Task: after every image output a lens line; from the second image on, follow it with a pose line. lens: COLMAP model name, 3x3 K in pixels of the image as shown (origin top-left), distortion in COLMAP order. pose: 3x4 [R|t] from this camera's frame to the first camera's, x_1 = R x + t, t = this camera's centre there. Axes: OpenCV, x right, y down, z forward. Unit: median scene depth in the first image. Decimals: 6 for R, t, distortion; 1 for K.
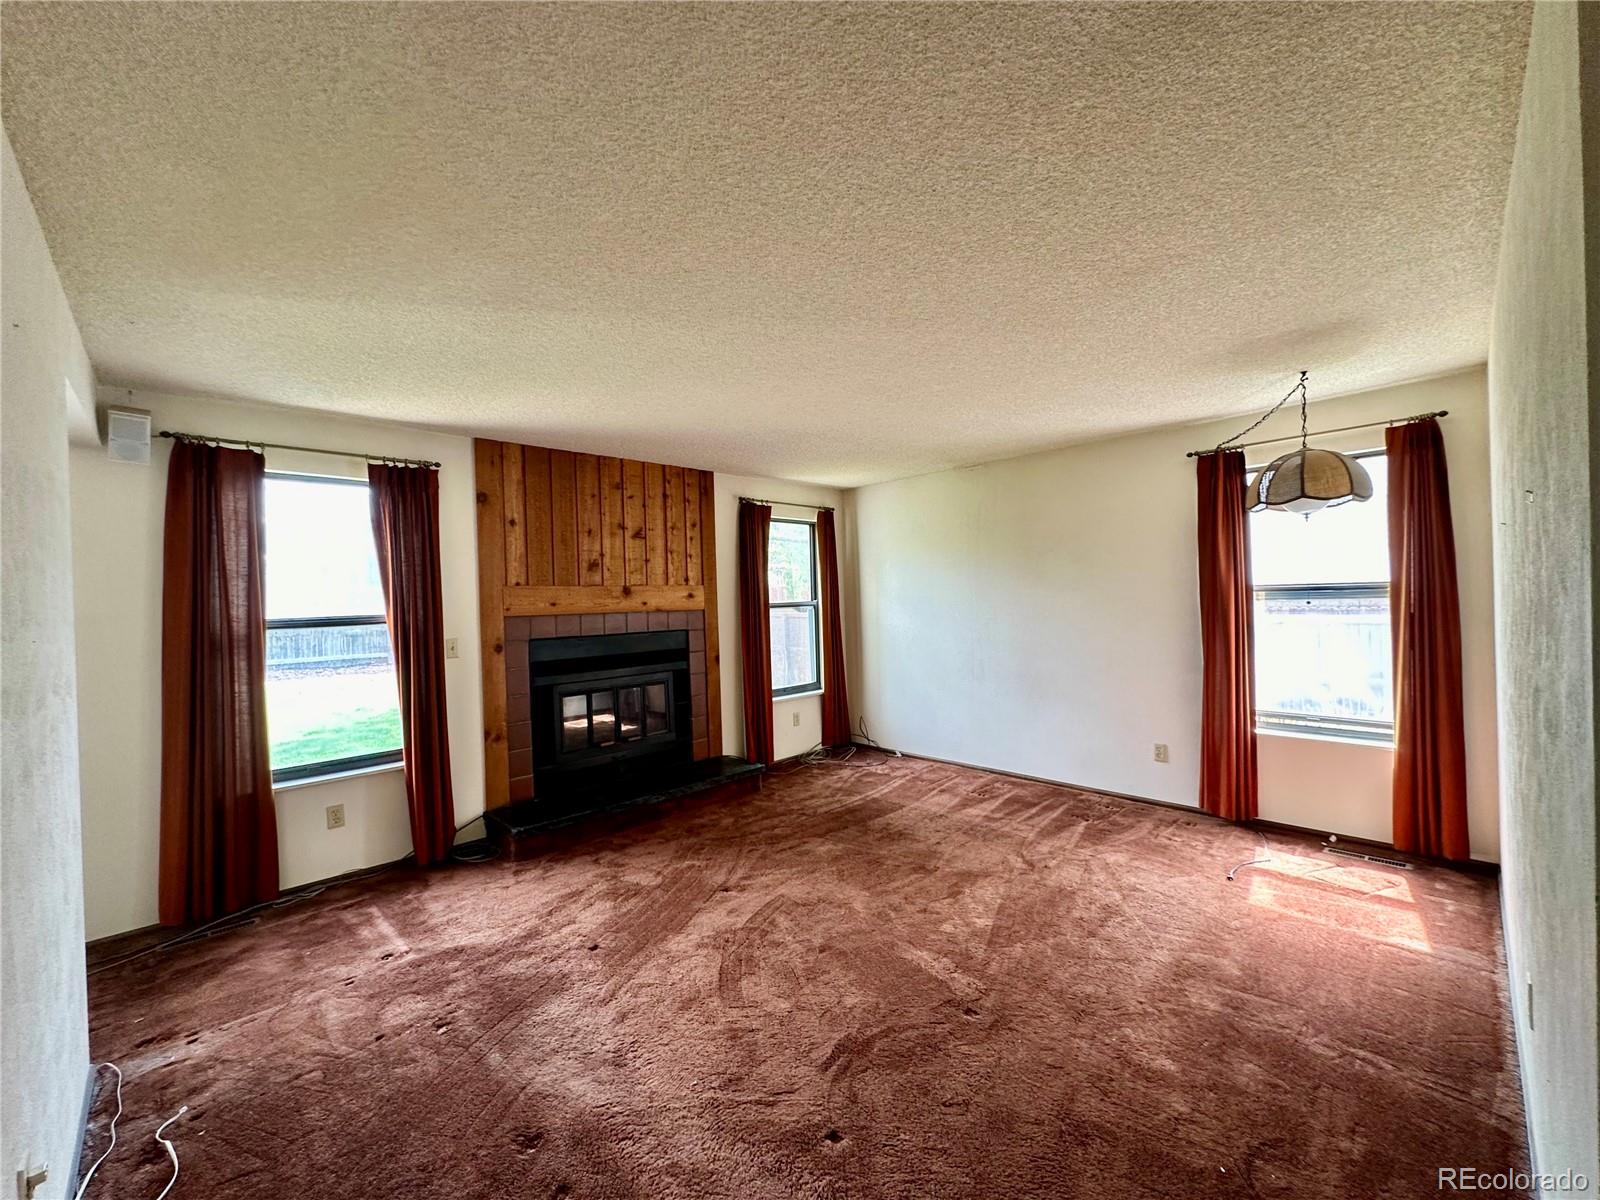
lens RADIAL K [[637.9, 0, 799.8], [0, 637.9, 602.3], [0, 0, 1]] dist [-0.002040, 0.000133]
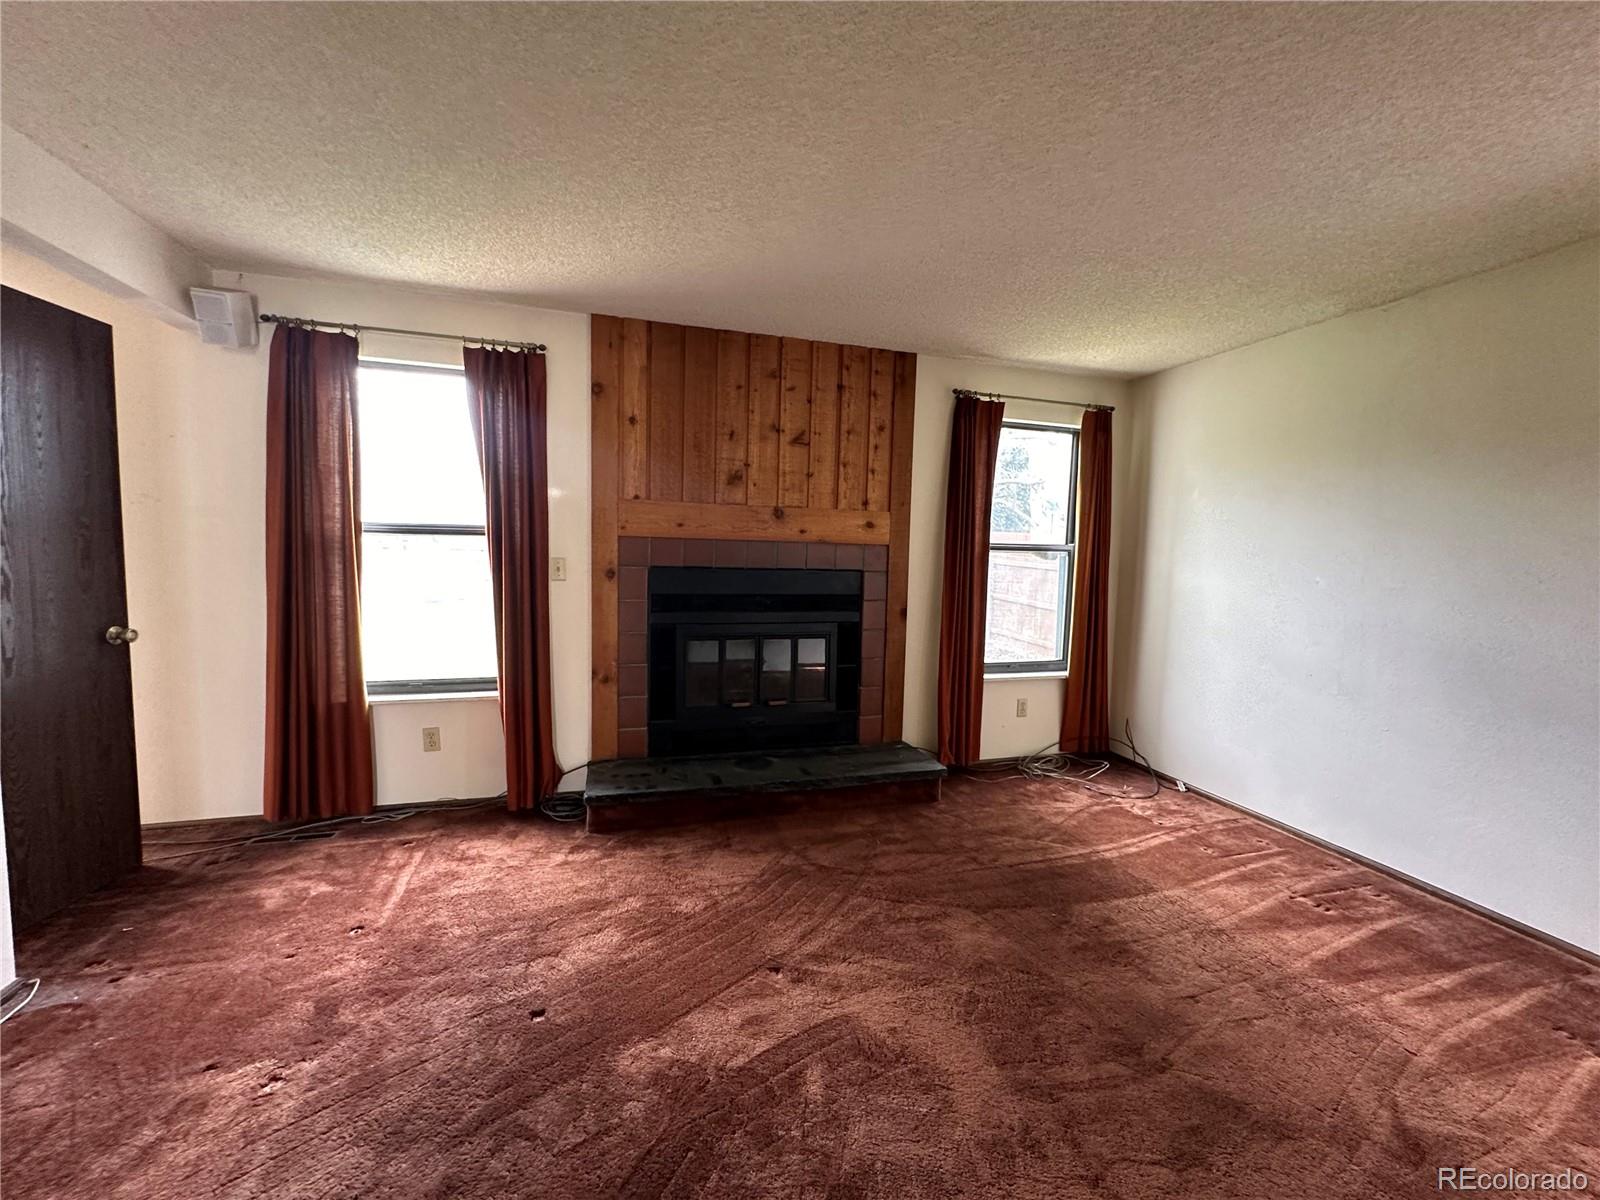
lens RADIAL K [[637.9, 0, 799.8], [0, 637.9, 602.3], [0, 0, 1]] dist [-0.002040, 0.000133]
pose [[0.884957, 0.090825, -0.456730, 0.112639], [-0.054776, 0.994289, 0.091591, 0.016701], [0.462441, -0.056036, 0.884878, 0.320699]]
